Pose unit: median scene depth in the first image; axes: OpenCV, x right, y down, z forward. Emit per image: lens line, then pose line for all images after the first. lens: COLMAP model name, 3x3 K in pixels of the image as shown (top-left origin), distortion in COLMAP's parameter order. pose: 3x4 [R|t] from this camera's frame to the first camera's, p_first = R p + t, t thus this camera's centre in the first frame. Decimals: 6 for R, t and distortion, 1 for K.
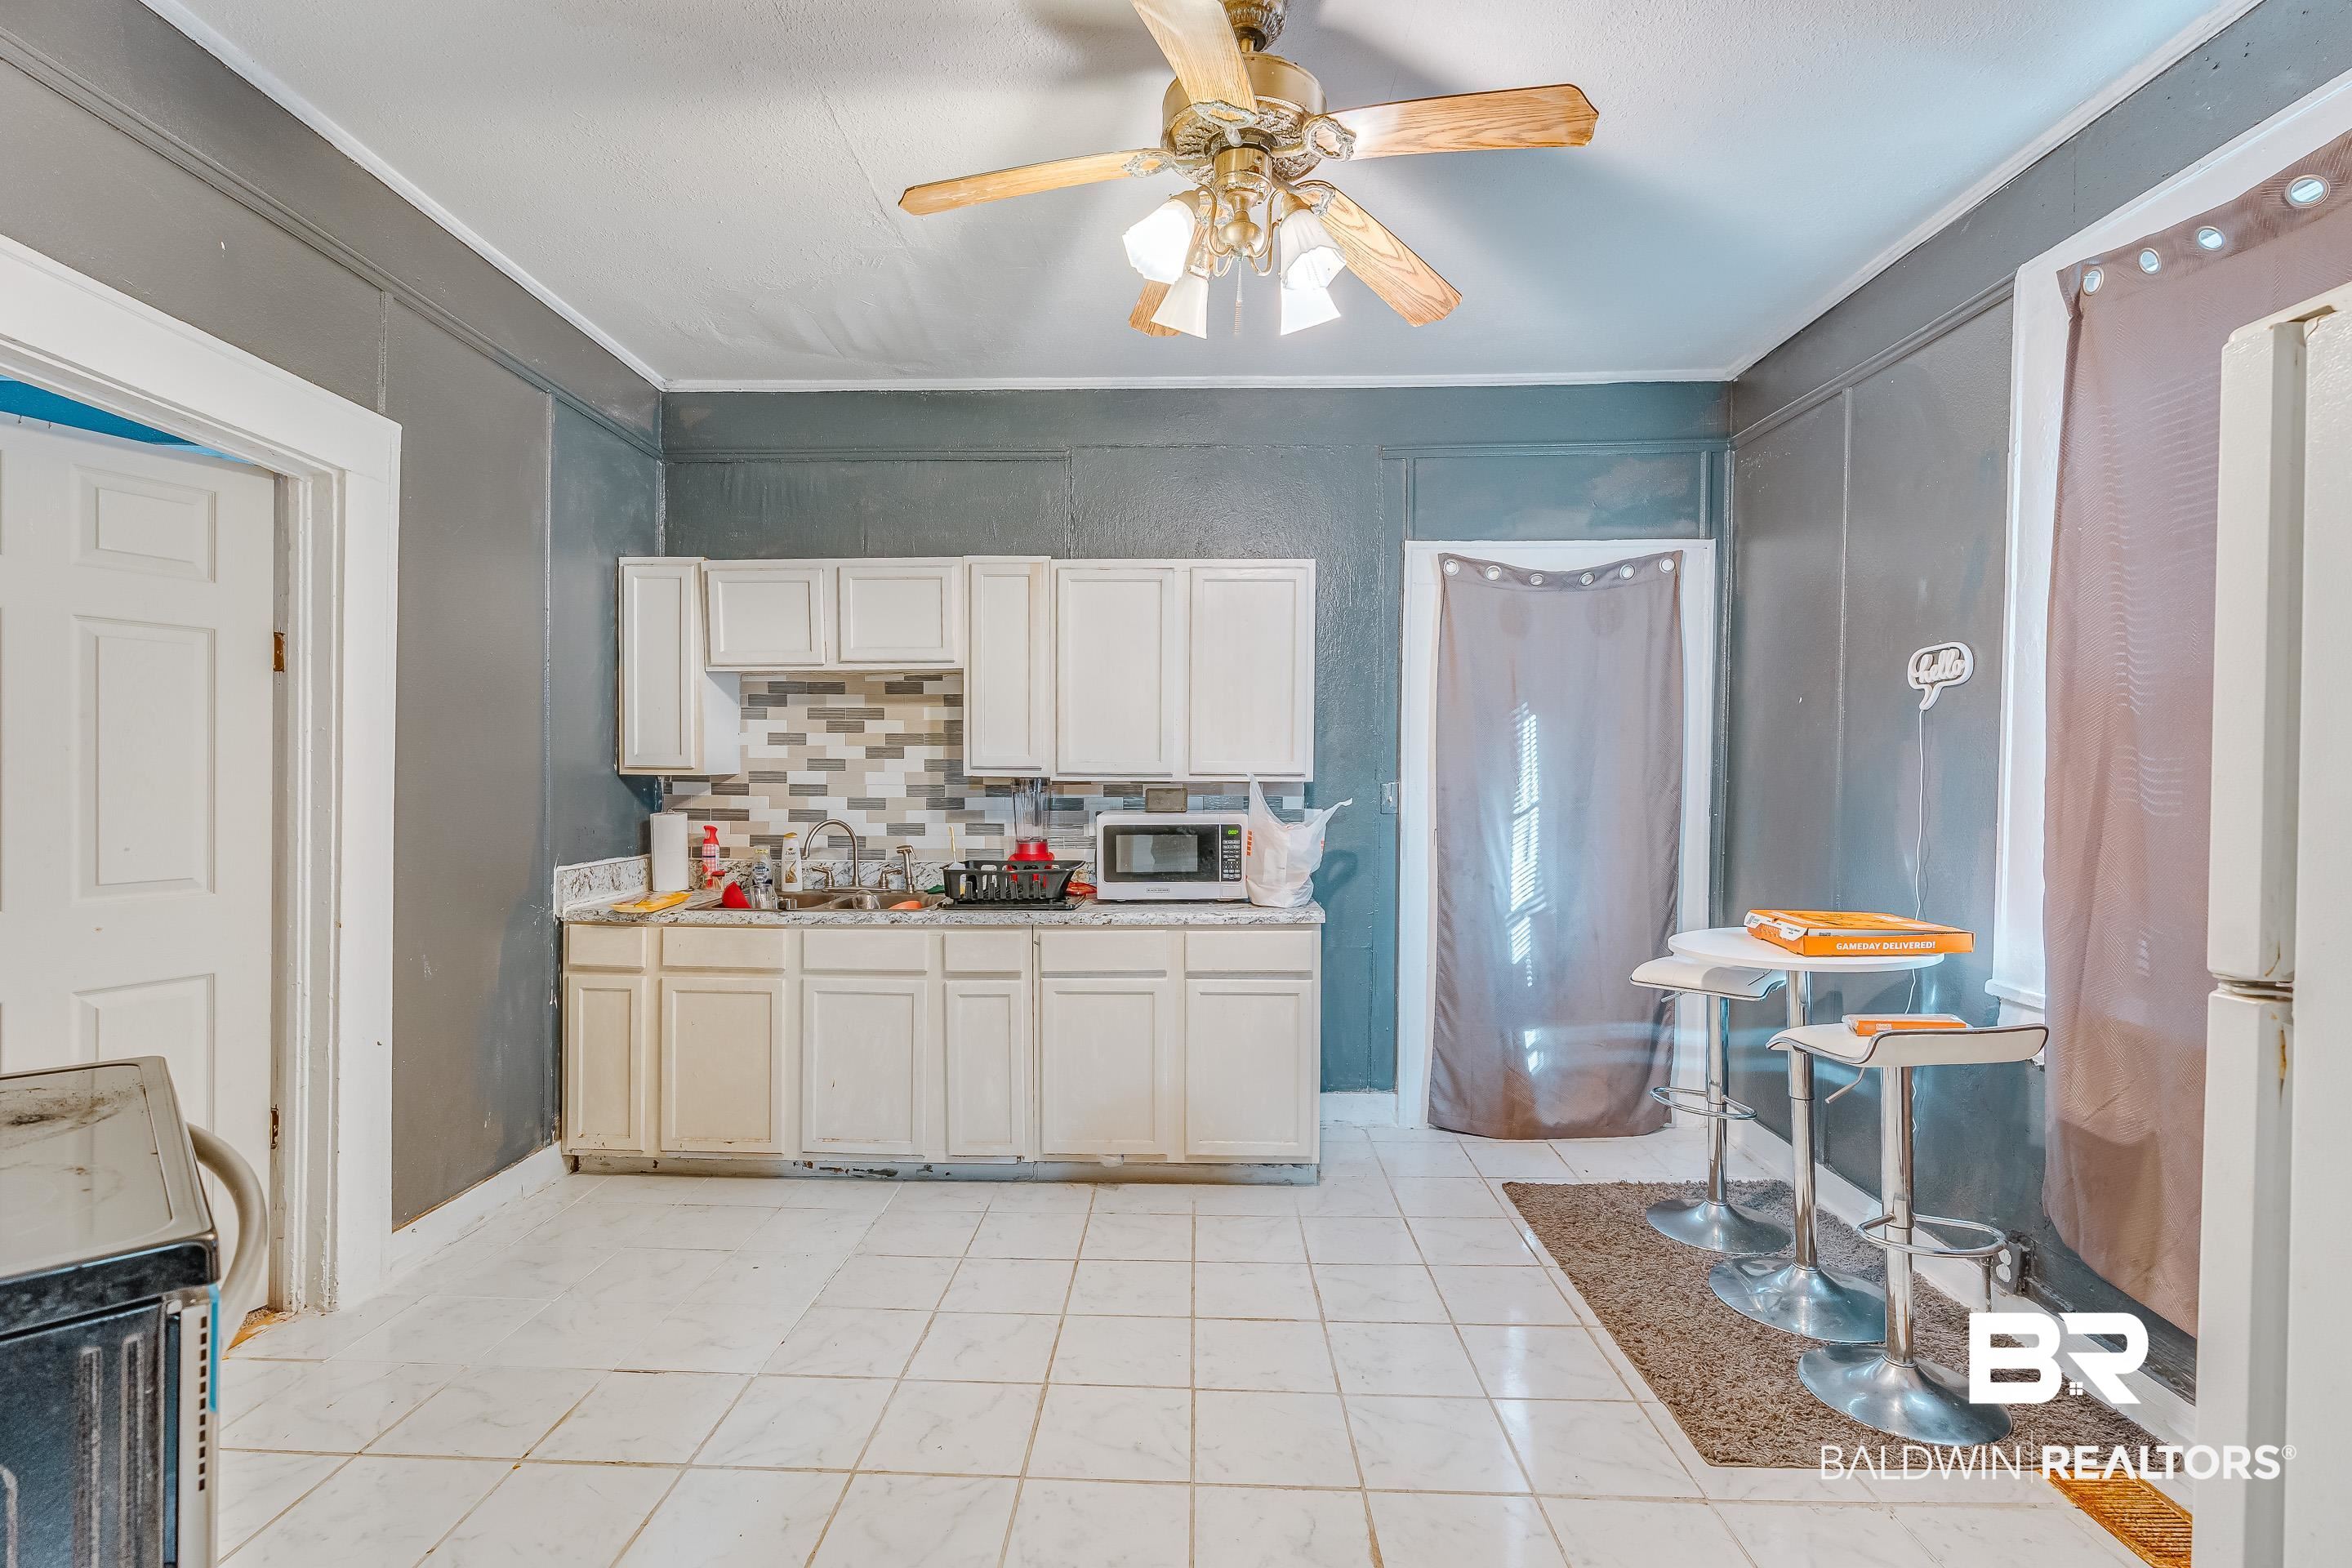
lens RADIAL K [[1044.2, 0, 1151.4], [0, 1044.2, 769.2], [0, 0, 1]] dist [-0.002029, 0.000097]
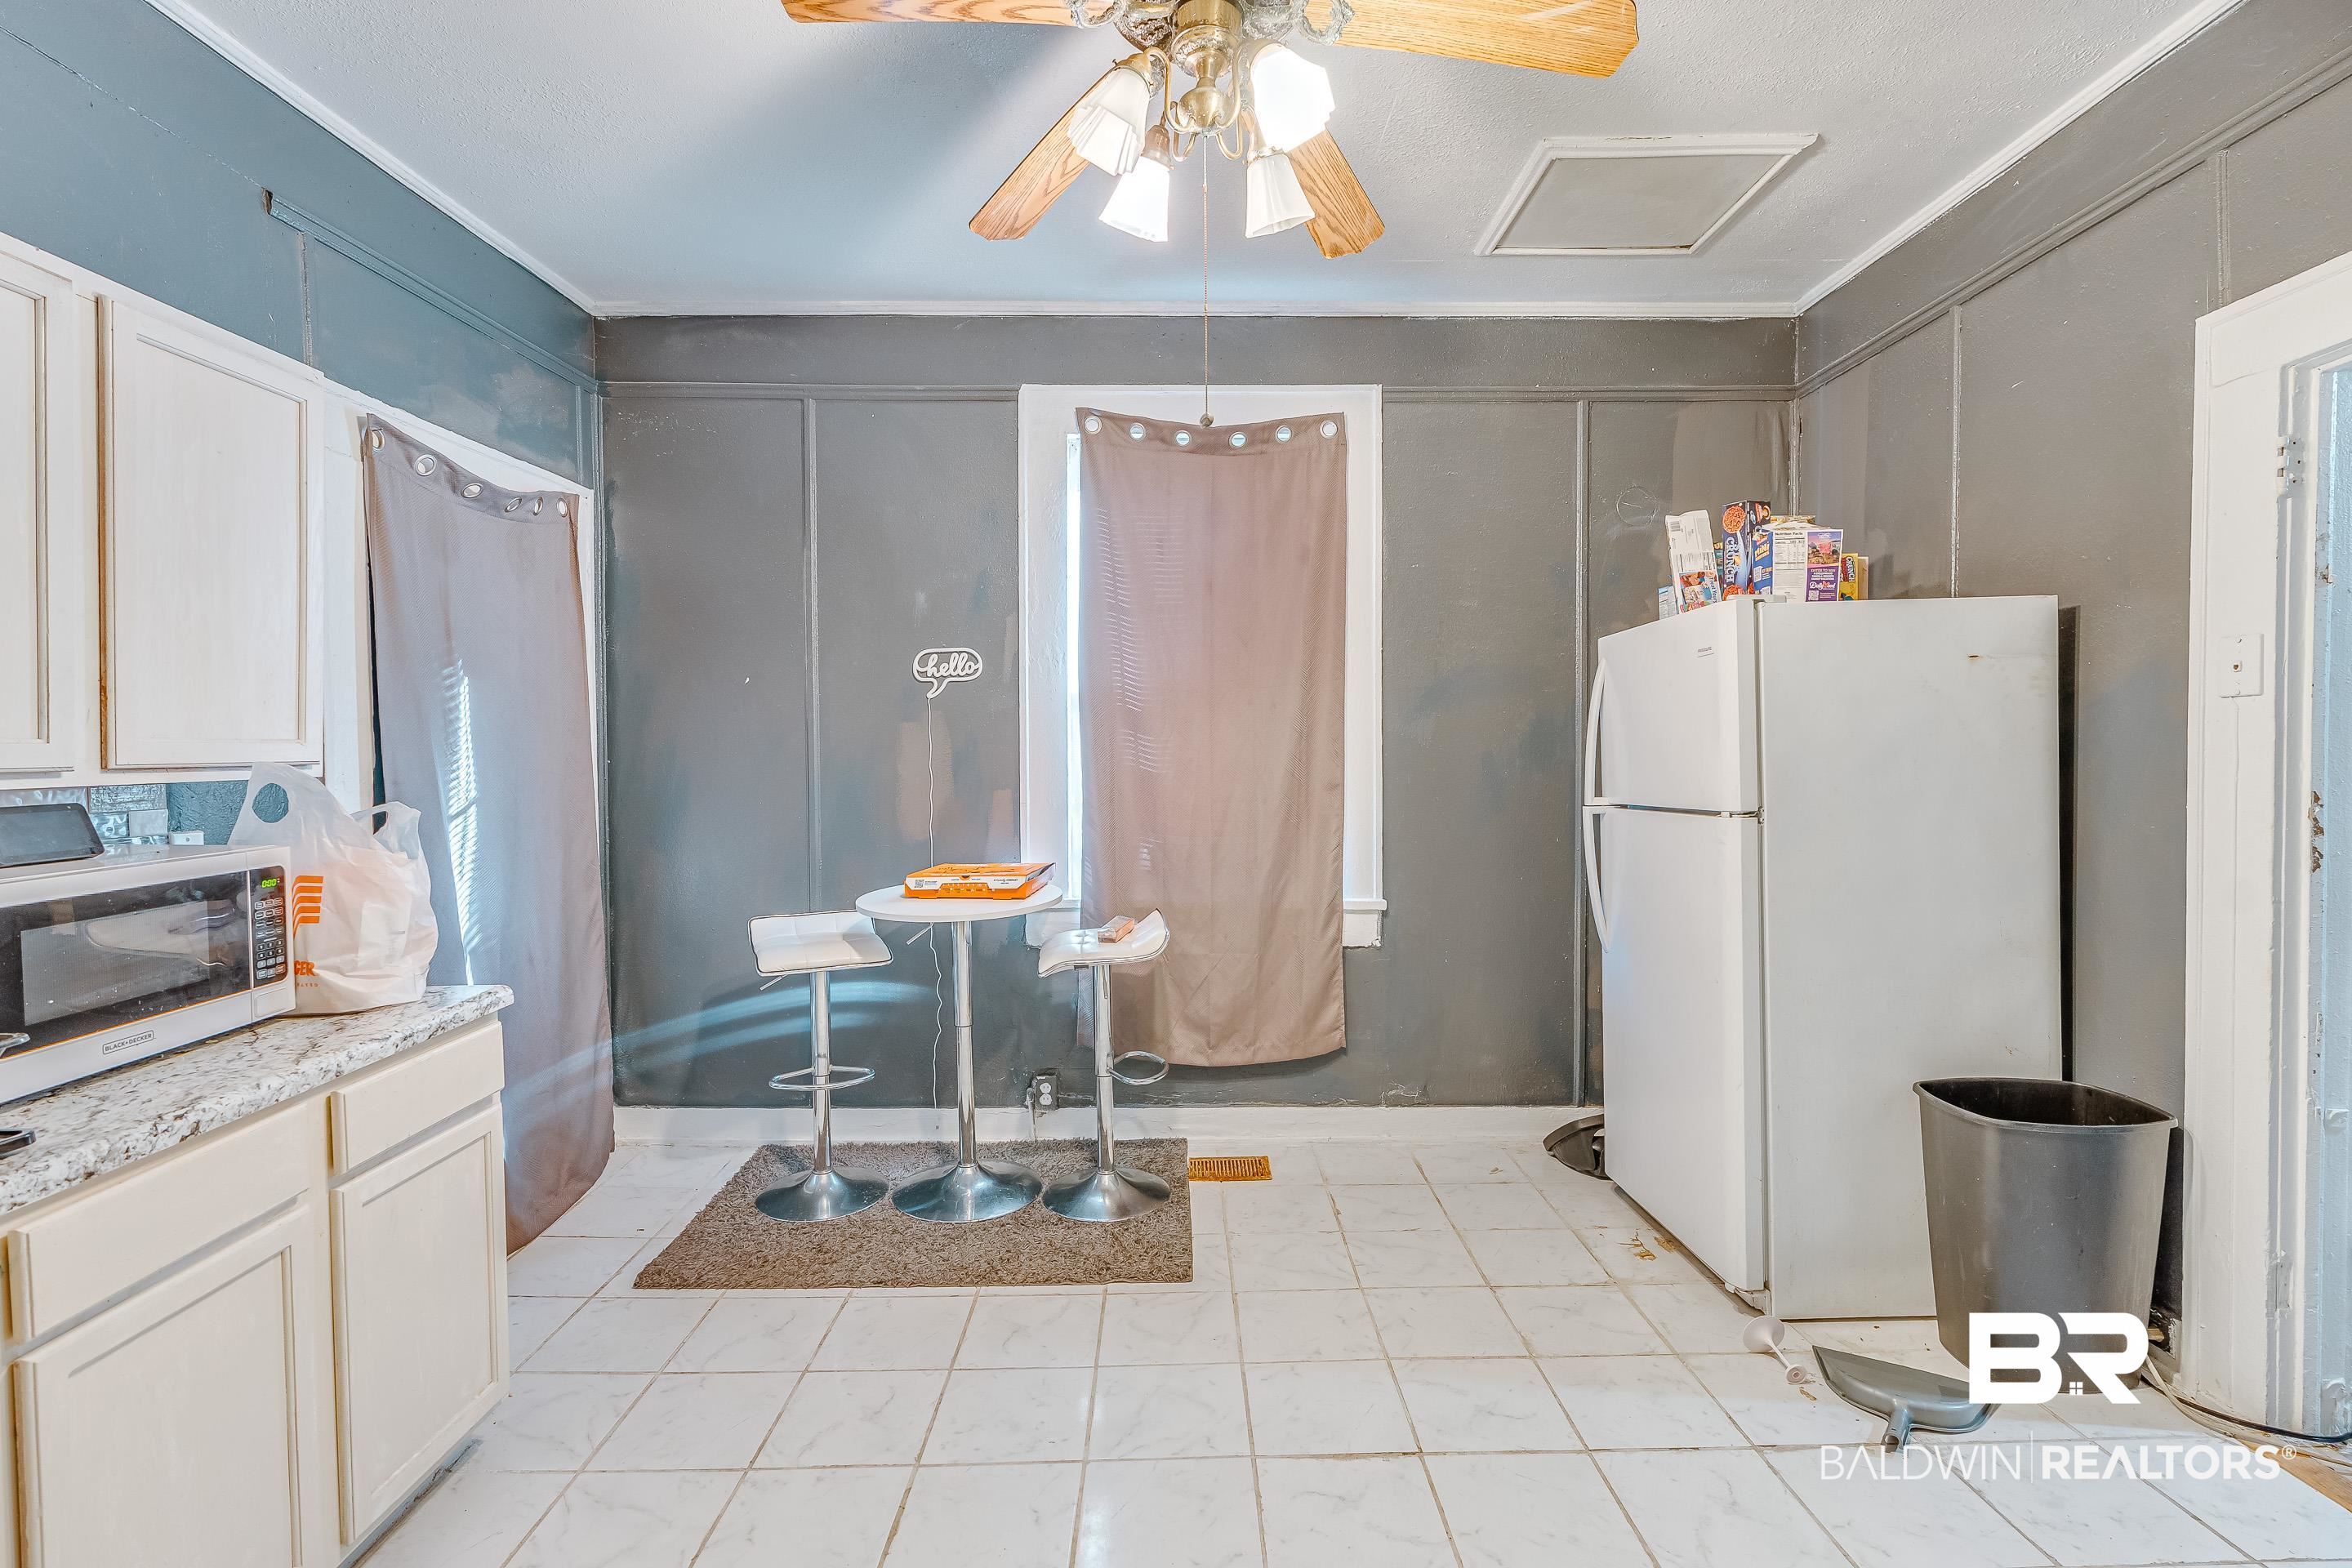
lens RADIAL K [[1087.9, 0, 1183.0], [0, 1087.9, 780.8], [0, 0, 1]] dist [-0.001358, -0.000111]
pose [[-0.044698, -0.033361, 0.998443, -0.564928], [0.013893, 0.999325, 0.034013, 0.001060], [-0.998904, 0.015391, -0.044205, 0.750949]]
